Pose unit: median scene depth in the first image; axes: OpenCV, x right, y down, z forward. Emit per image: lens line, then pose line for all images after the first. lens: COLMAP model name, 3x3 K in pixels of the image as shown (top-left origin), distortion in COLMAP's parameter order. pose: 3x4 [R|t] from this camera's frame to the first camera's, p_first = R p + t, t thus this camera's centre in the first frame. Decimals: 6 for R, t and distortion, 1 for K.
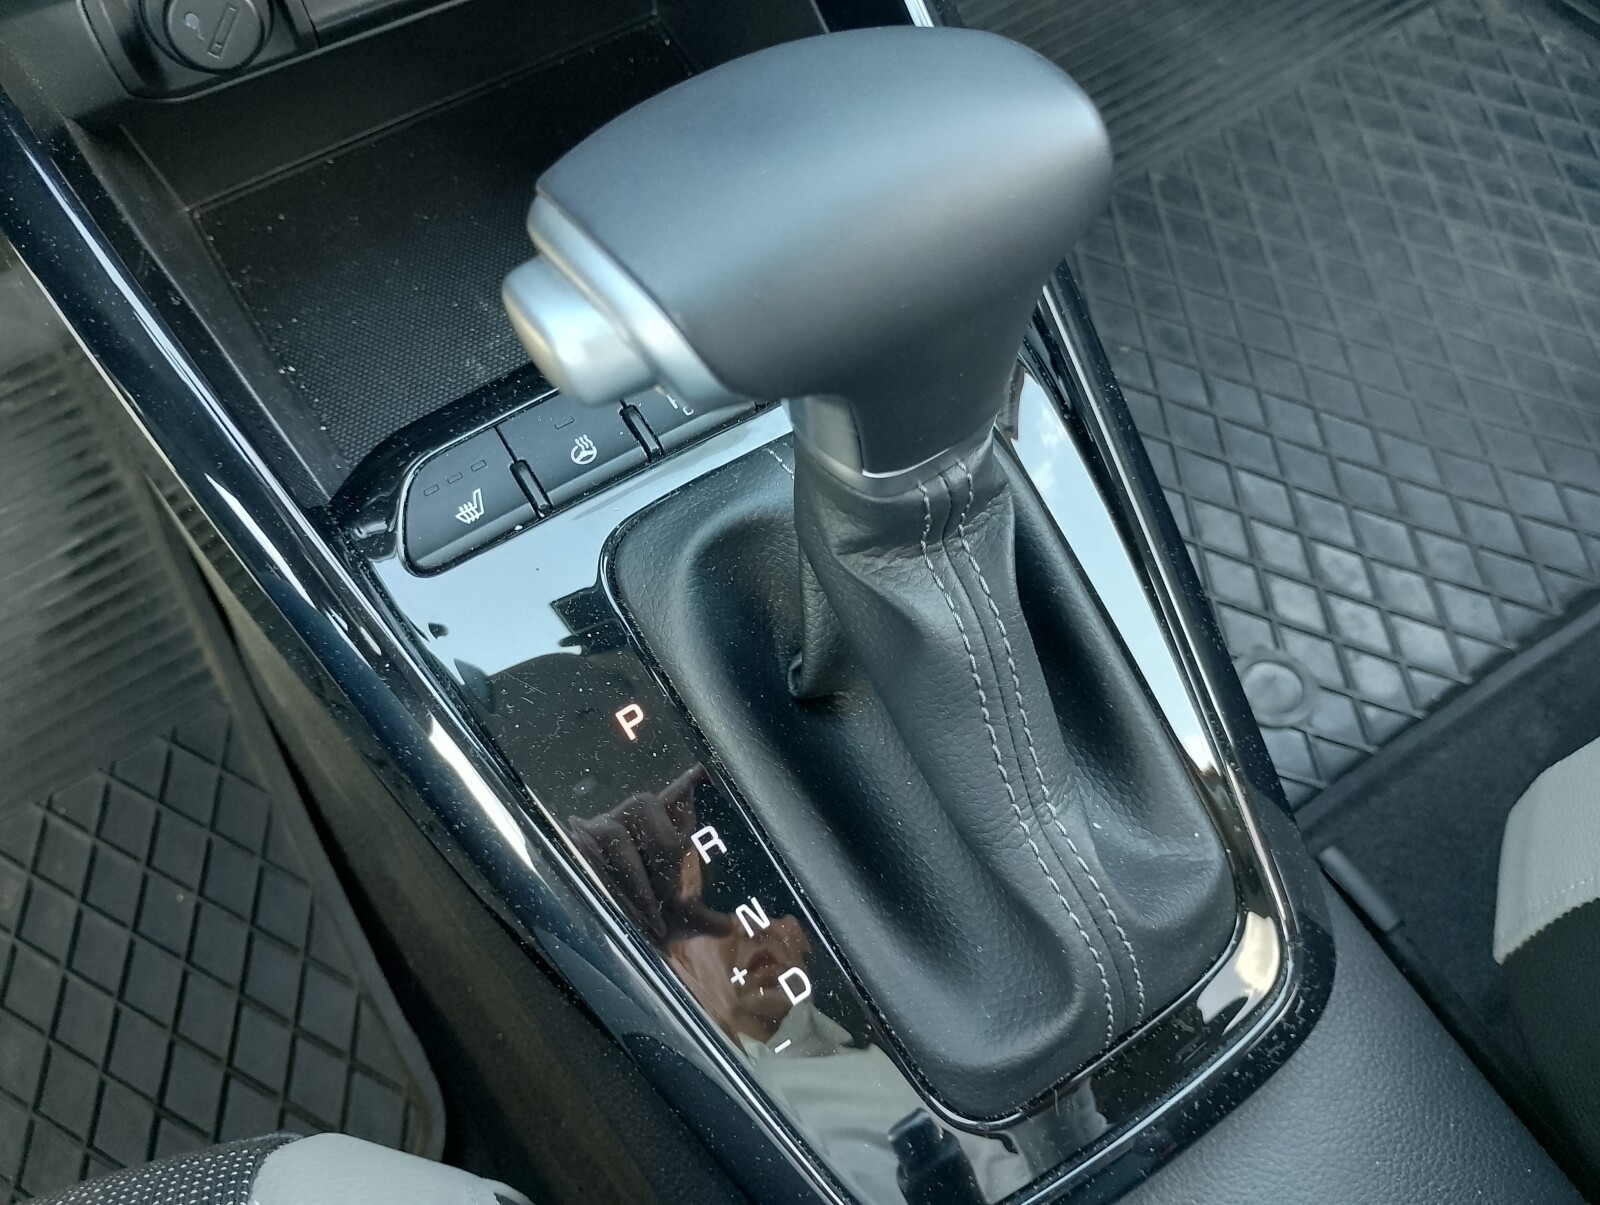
lens RADIAL K [[1332.4, 0, 799.7], [0, 1332.4, 610.3], [0, 0, 1]] dist [0.015591, -0.047227]
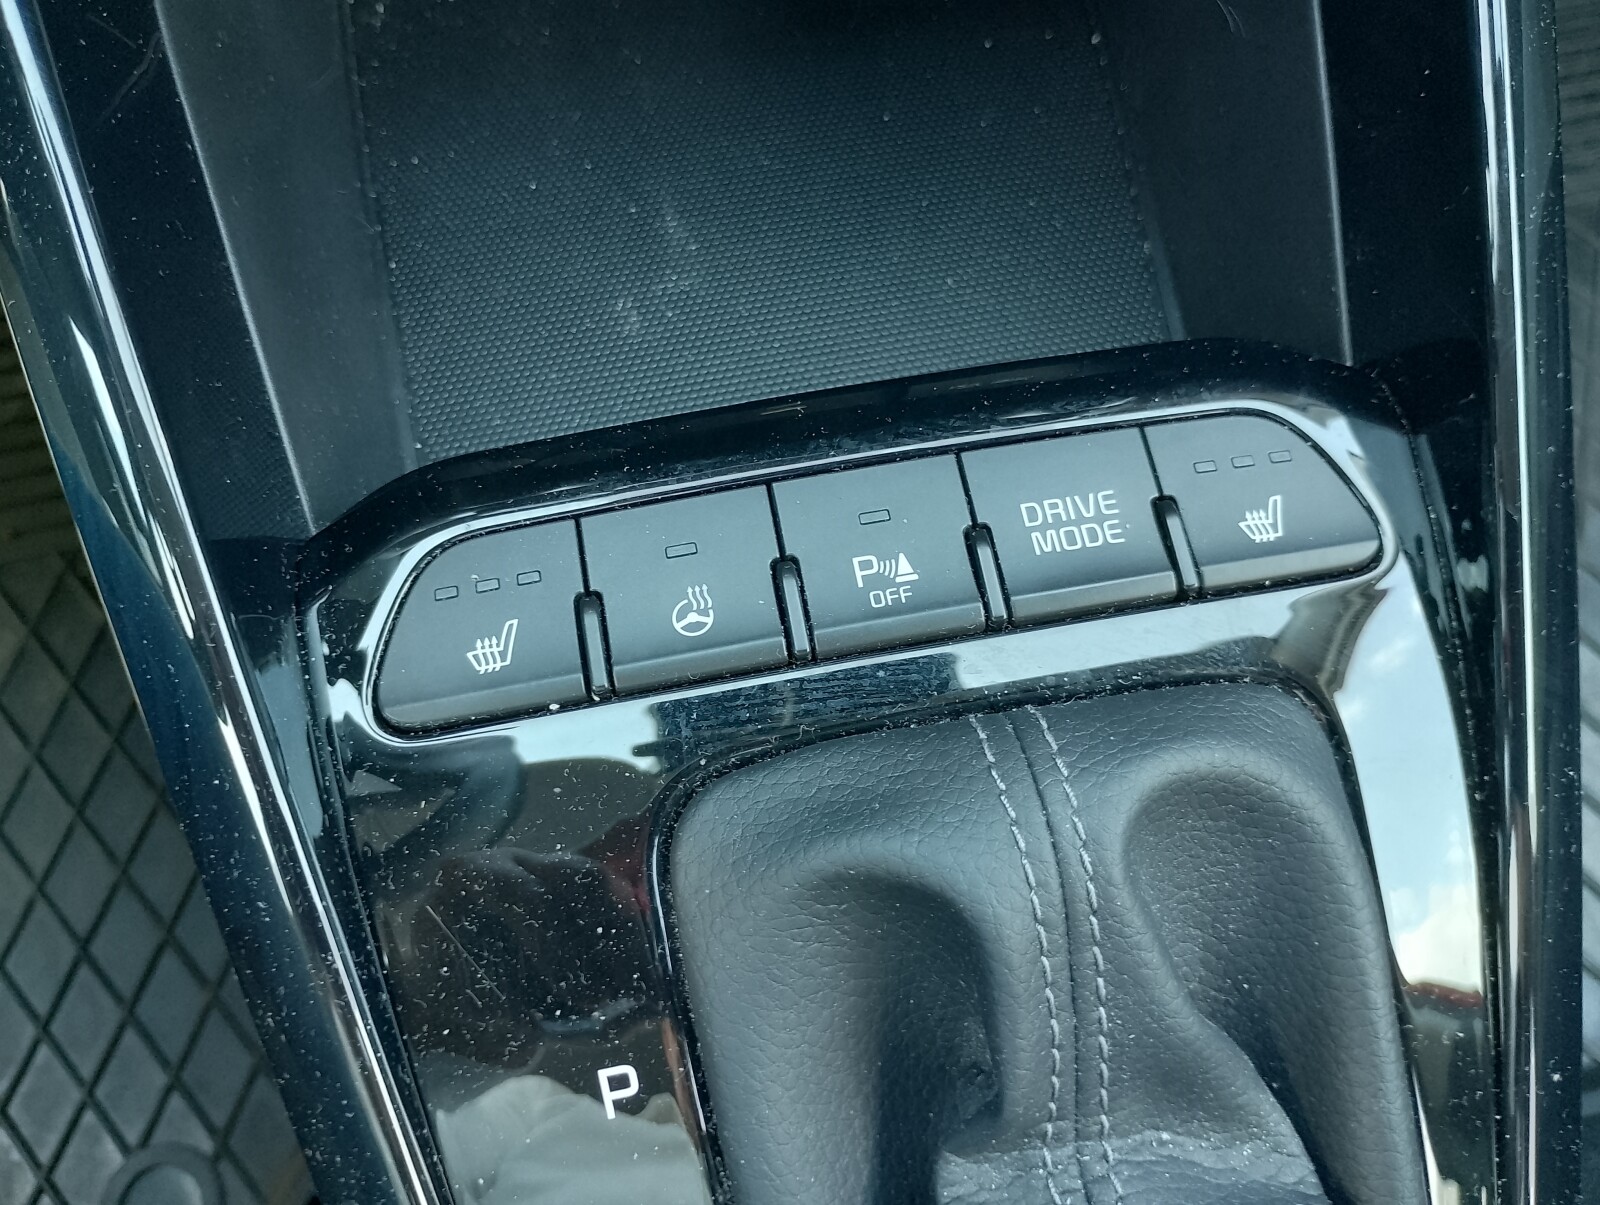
lens RADIAL K [[1332.4, 0, 802.0], [0, 1332.4, 599.1], [0, 0, 1]] dist [0.015591, -0.047227]
pose [[0.937784, 0.335835, -0.088181, -0.031072], [-0.318135, 0.932809, 0.169285, -0.119890], [0.139108, -0.130699, 0.981614, 0.198580]]
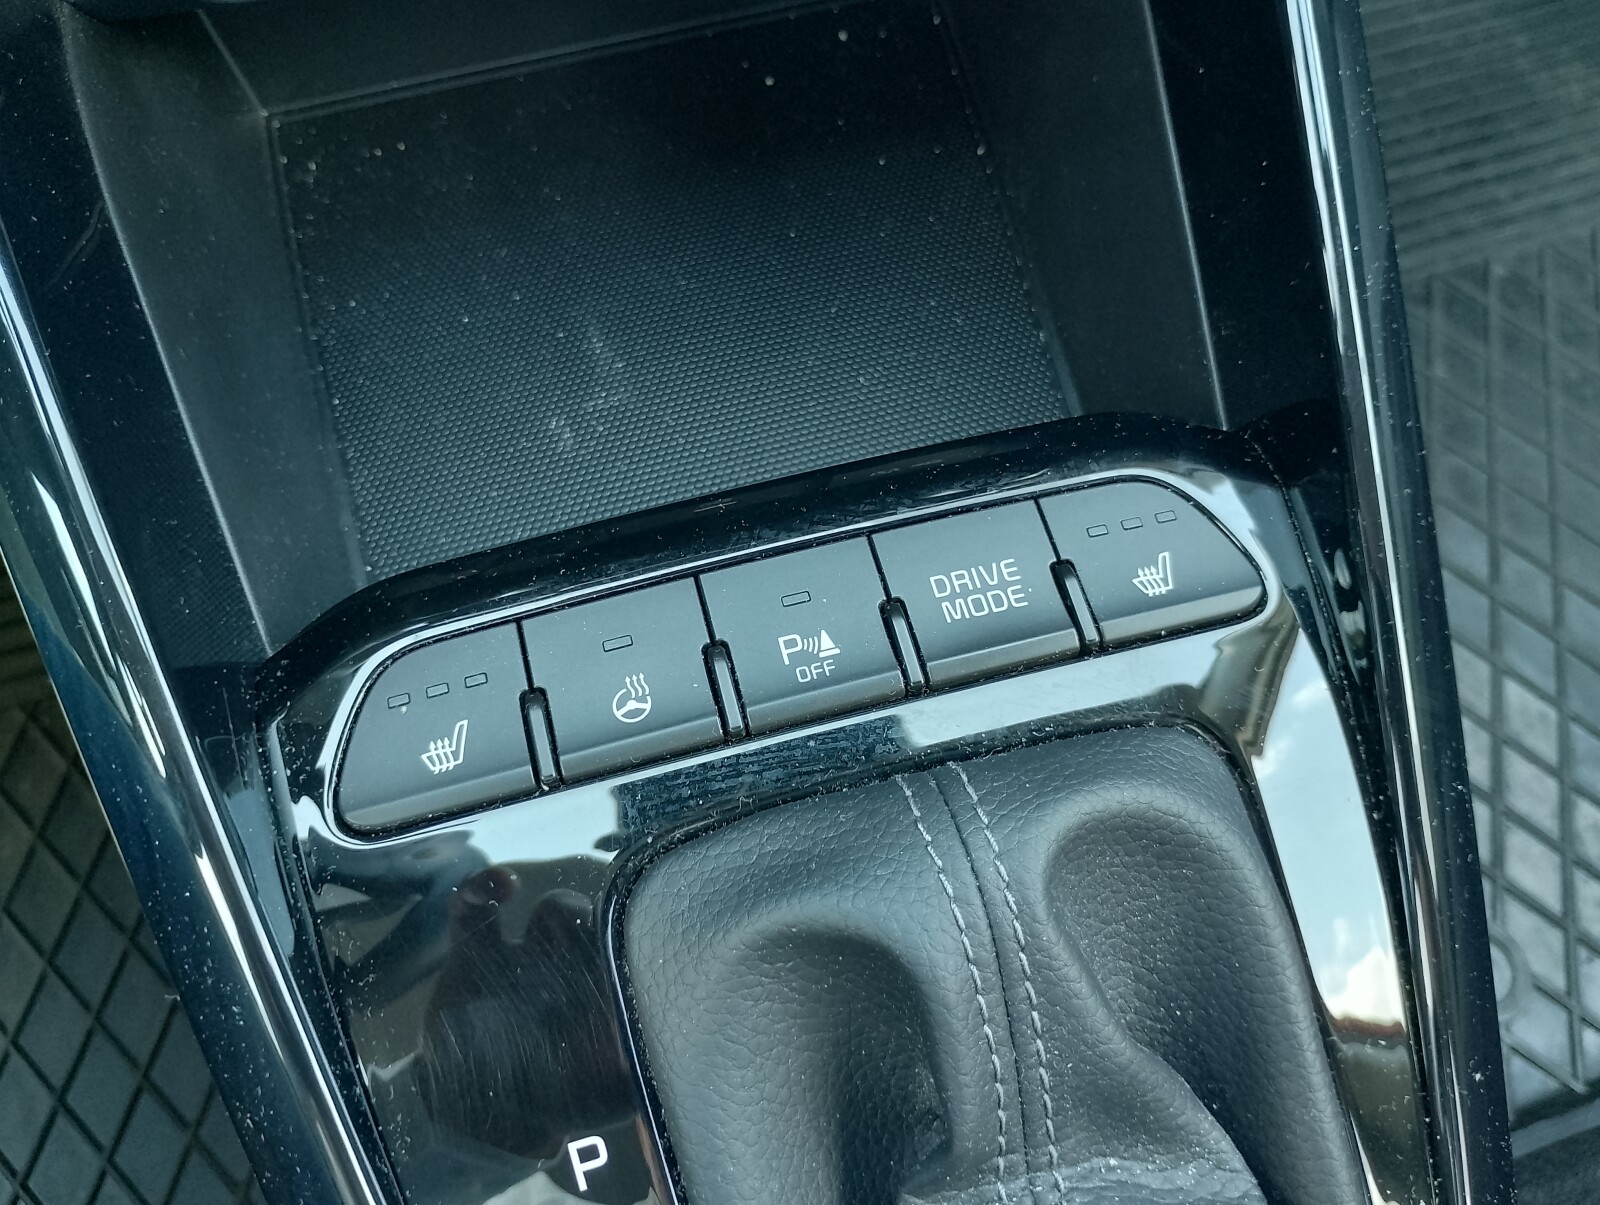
lens RADIAL K [[1332.4, 0, 809.8], [0, 1332.4, 596.2], [0, 0, 1]] dist [0.015591, -0.047227]
pose [[0.962962, 0.256414, -0.083402, -0.017887], [-0.249425, 0.964593, 0.085711, -0.120819], [0.102426, -0.061734, 0.992823, 0.176639]]
